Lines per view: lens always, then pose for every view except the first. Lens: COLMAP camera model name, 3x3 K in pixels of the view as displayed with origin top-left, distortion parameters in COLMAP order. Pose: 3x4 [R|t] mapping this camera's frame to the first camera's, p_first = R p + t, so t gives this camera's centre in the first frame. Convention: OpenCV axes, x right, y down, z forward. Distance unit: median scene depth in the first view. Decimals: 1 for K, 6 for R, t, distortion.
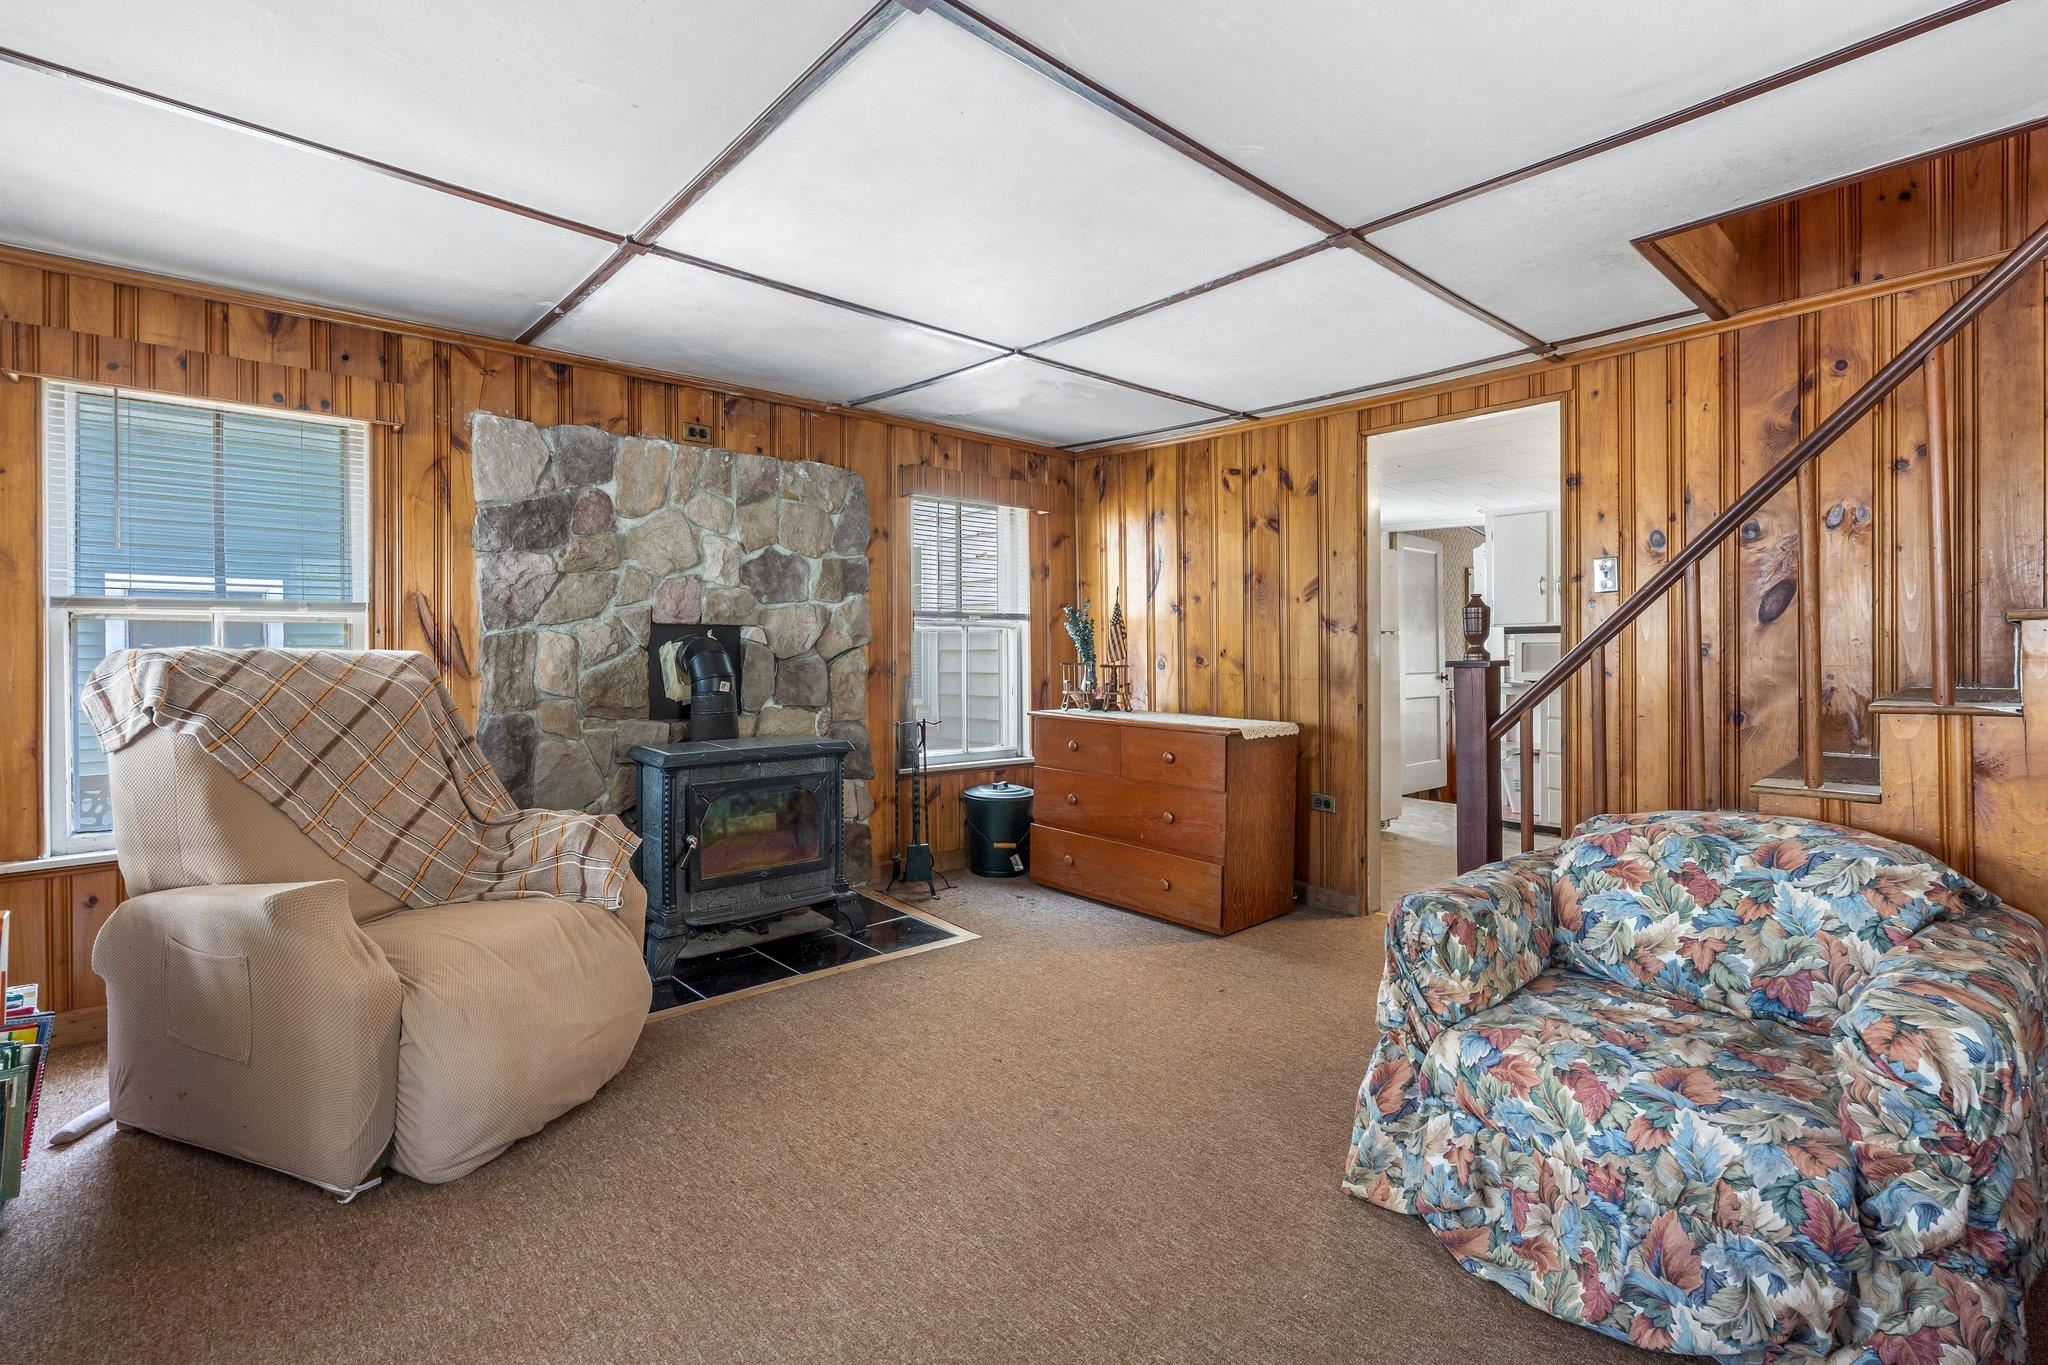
lens RADIAL K [[930.8, 0, 1036.1], [0, 930.8, 654.9], [0, 0, 1]] dist [-0.000264, -0.000026]
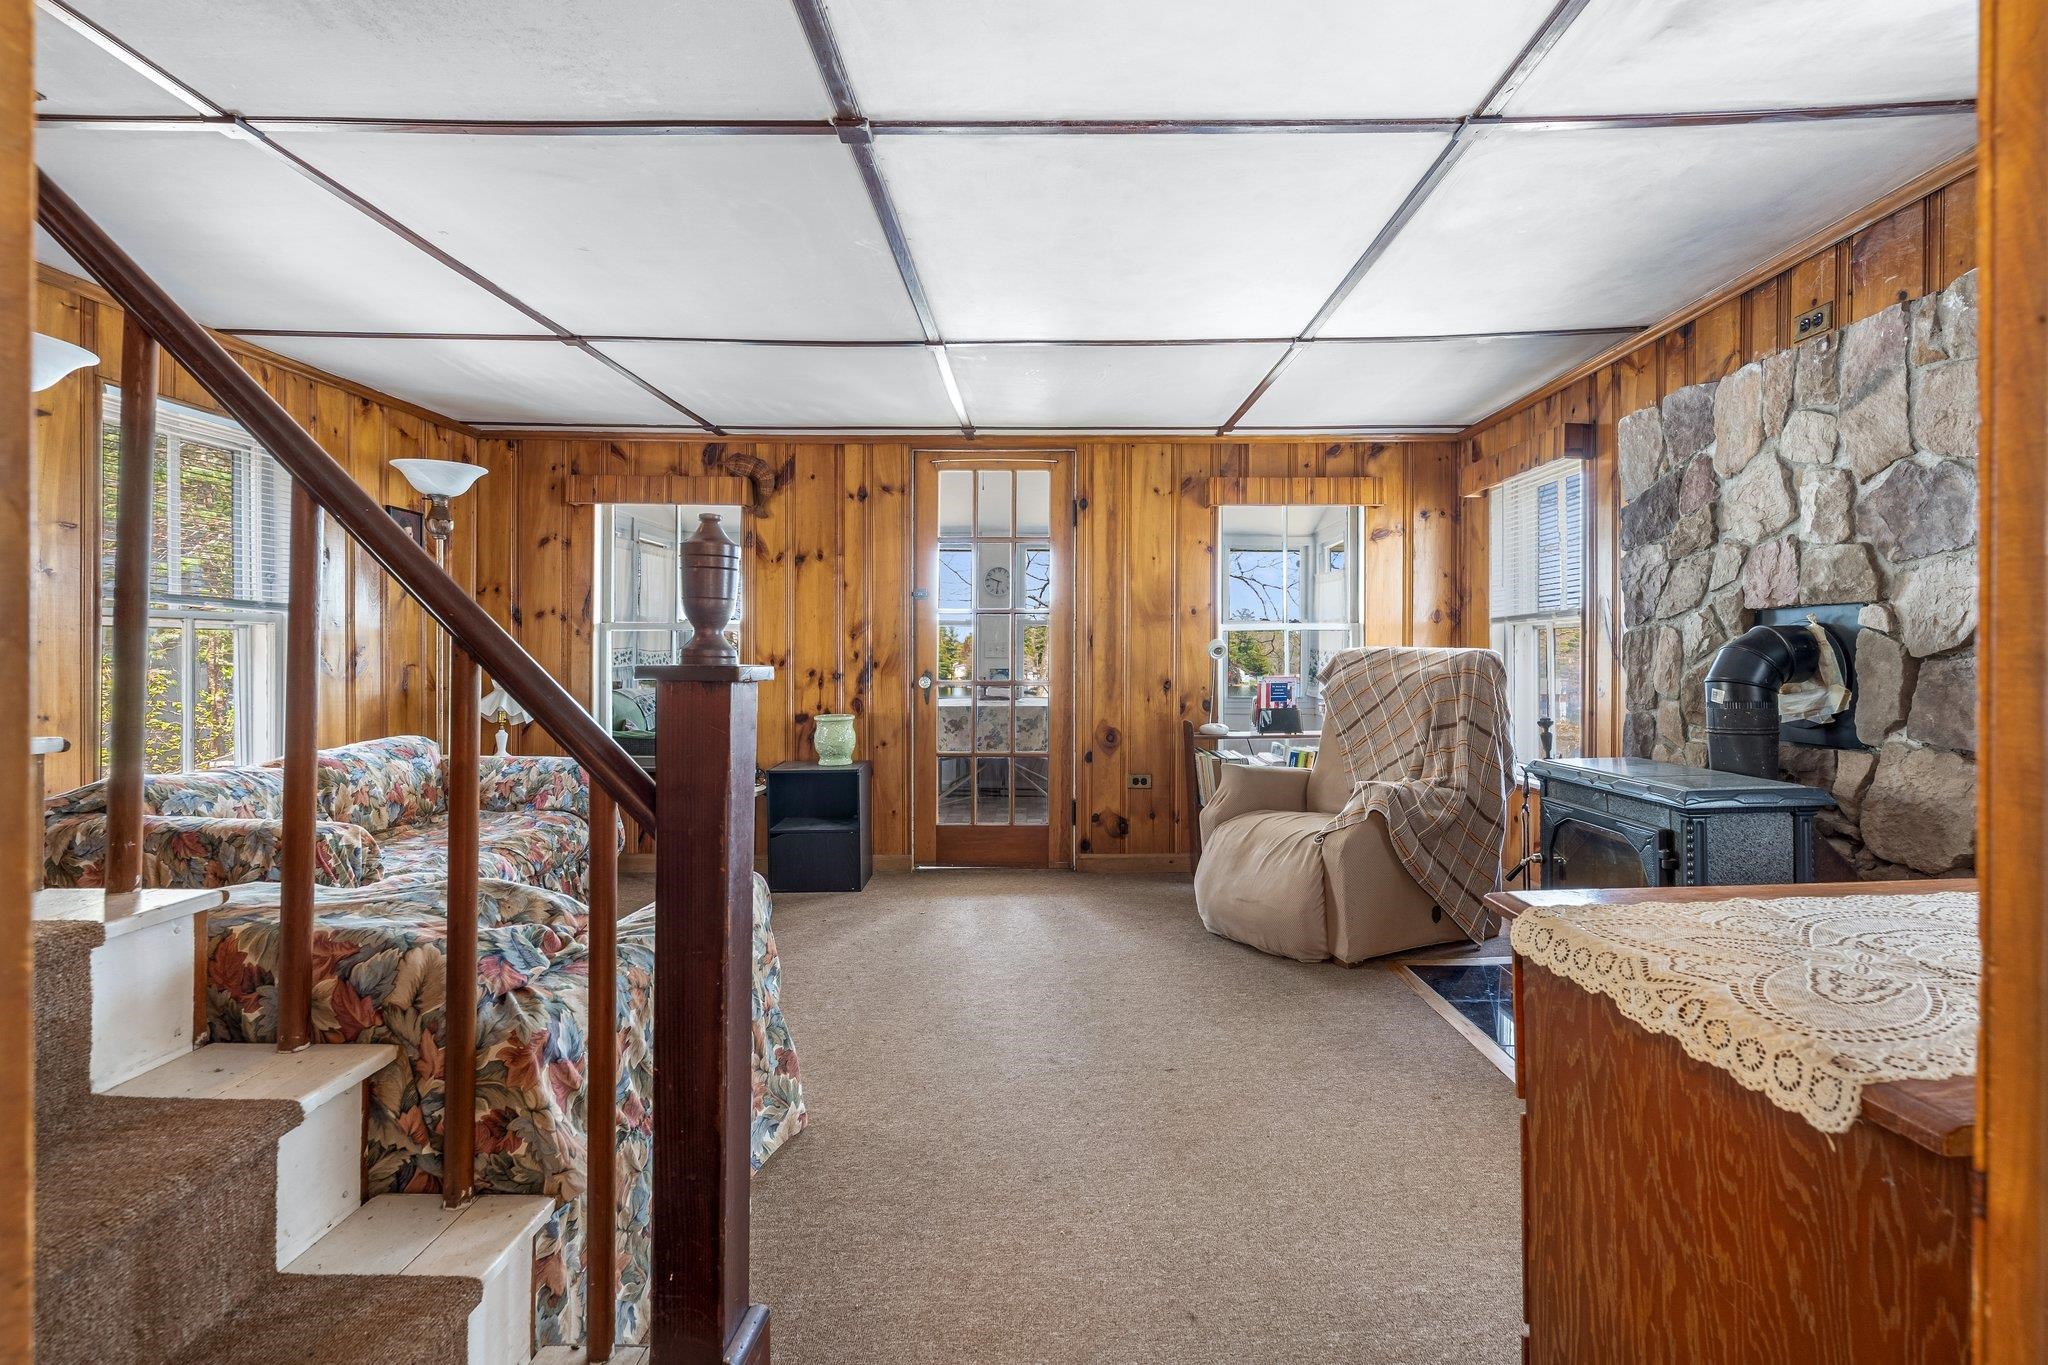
lens RADIAL K [[930.8, 0, 1036.1], [0, 930.8, 654.9], [0, 0, 1]] dist [-0.000264, -0.000026]
pose [[-0.679439, 0.001484, -0.733730, 0.520209], [-0.000722, 0.999996, 0.002691, 0.000889], [0.733731, 0.002358, -0.679436, 1.061090]]
